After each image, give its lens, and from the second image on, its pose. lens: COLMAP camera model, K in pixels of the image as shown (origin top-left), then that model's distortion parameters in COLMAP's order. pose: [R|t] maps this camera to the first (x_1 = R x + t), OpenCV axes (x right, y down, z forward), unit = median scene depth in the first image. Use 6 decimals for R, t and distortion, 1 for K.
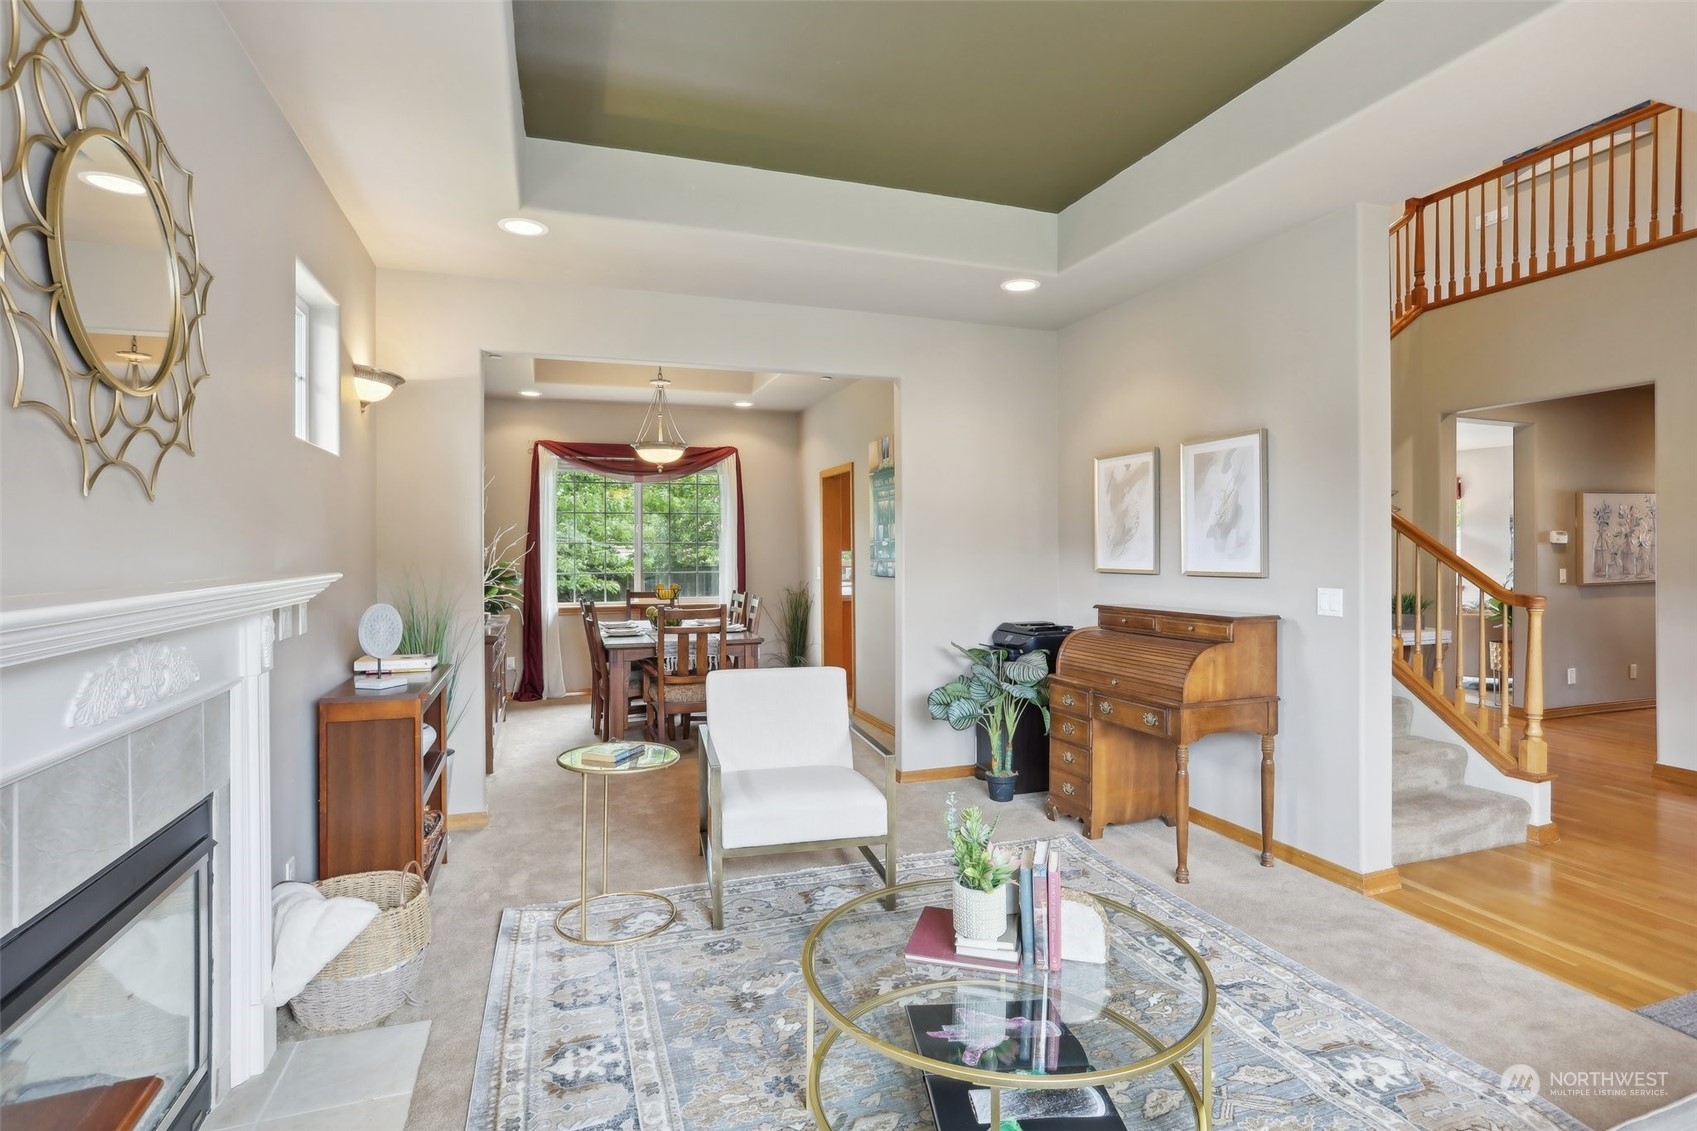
lens RADIAL K [[830.1, 0, 843.5], [0, 830.1, 556.2], [0, 0, 1]] dist [-0.065597, 0.027654]
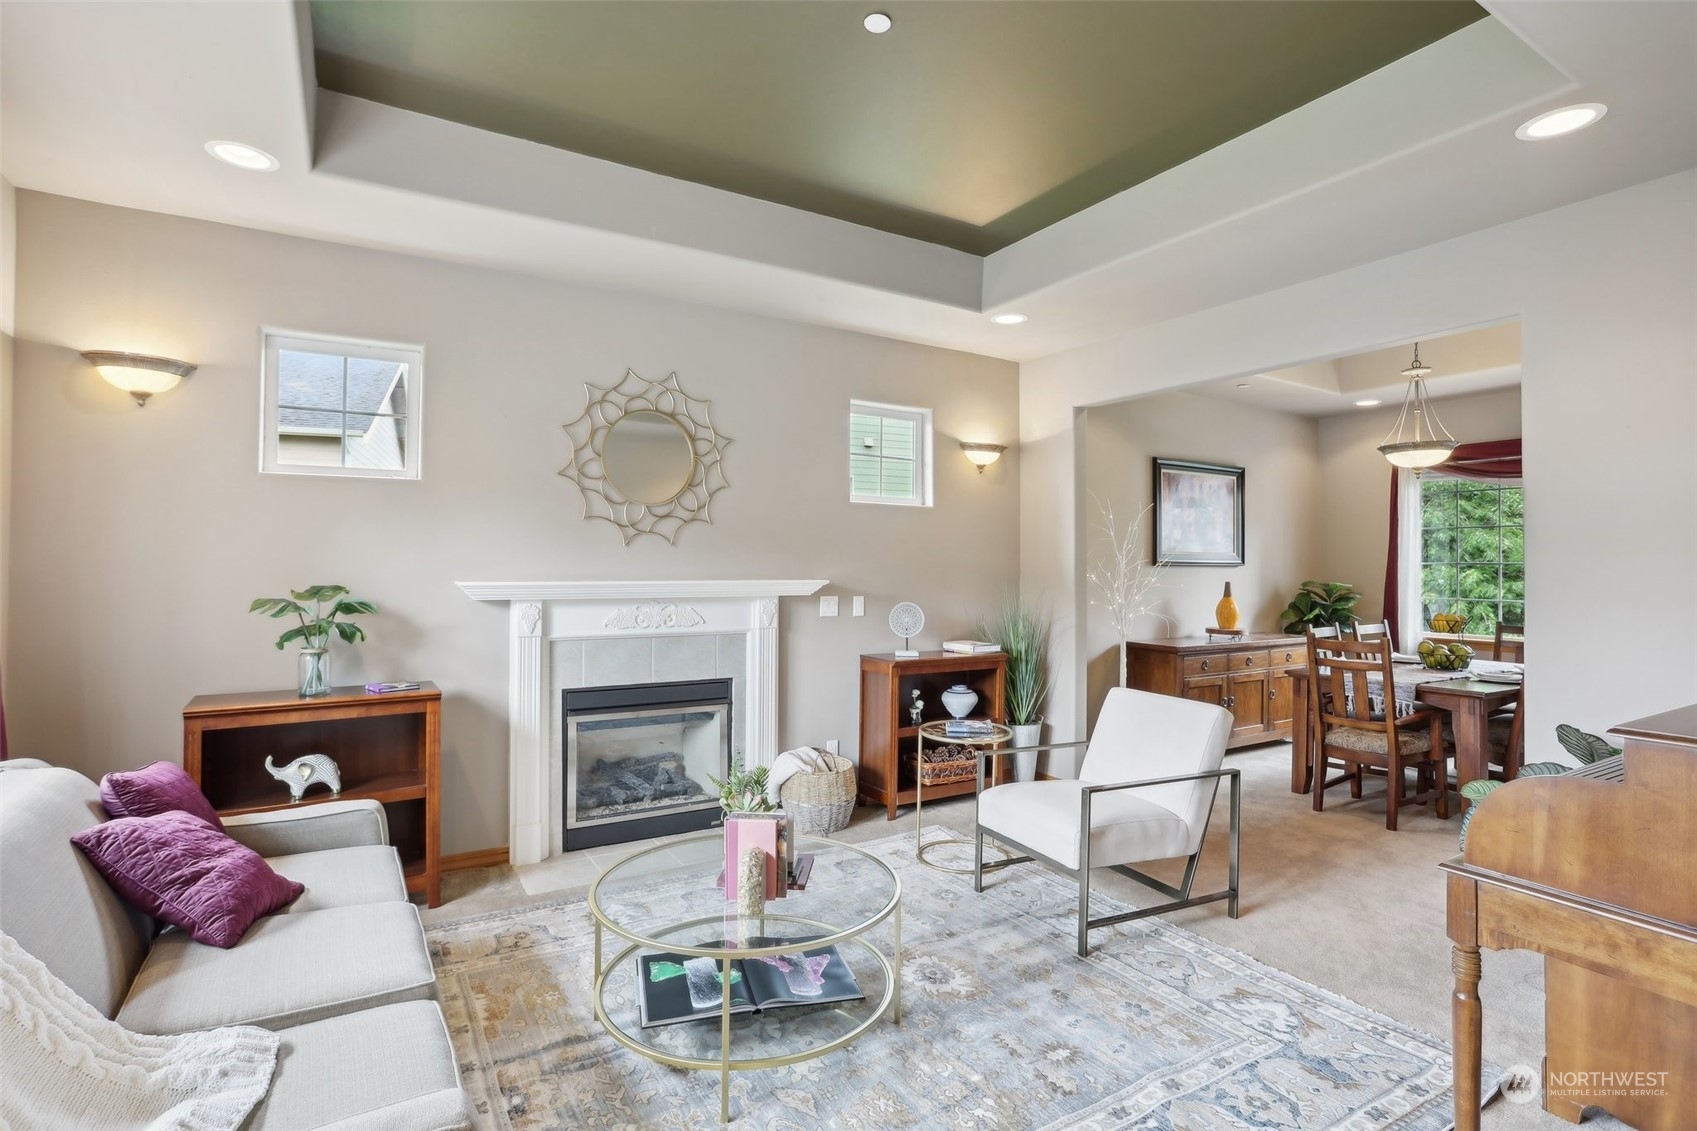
lens RADIAL K [[830.1, 0, 843.5], [0, 830.1, 556.2], [0, 0, 1]] dist [-0.065597, 0.027654]
pose [[0.193777, -0.008672, -0.981007, 1.022111], [-0.018960, 0.999741, -0.012583, -0.008604], [0.980862, 0.021038, 0.193562, 0.600916]]
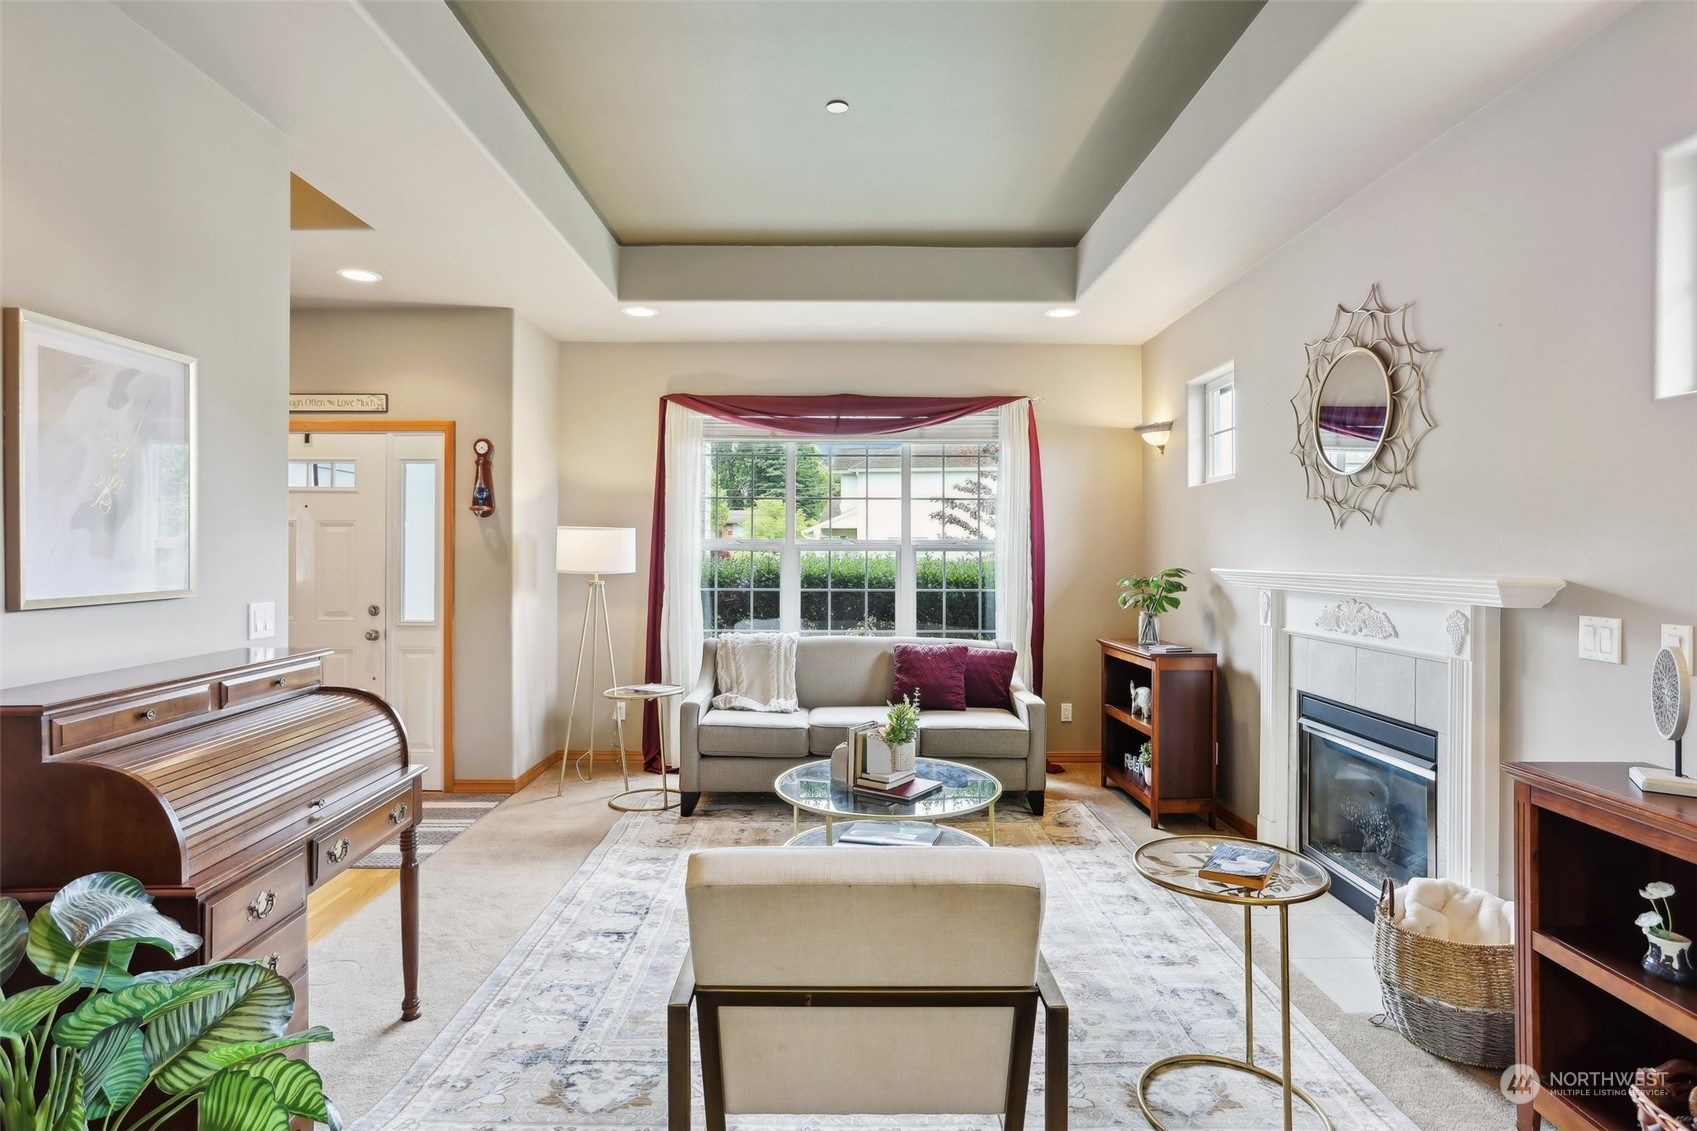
lens RADIAL K [[909.2, 0, 848.5], [0, 909.2, 565.5], [0, 0, 1]] dist [-0.000963, -0.000111]
pose [[-0.932171, 0.001870, 0.362014, -0.264776], [0.010817, 0.999684, 0.022691, -0.022576], [-0.361857, 0.025068, -0.931897, 1.911947]]
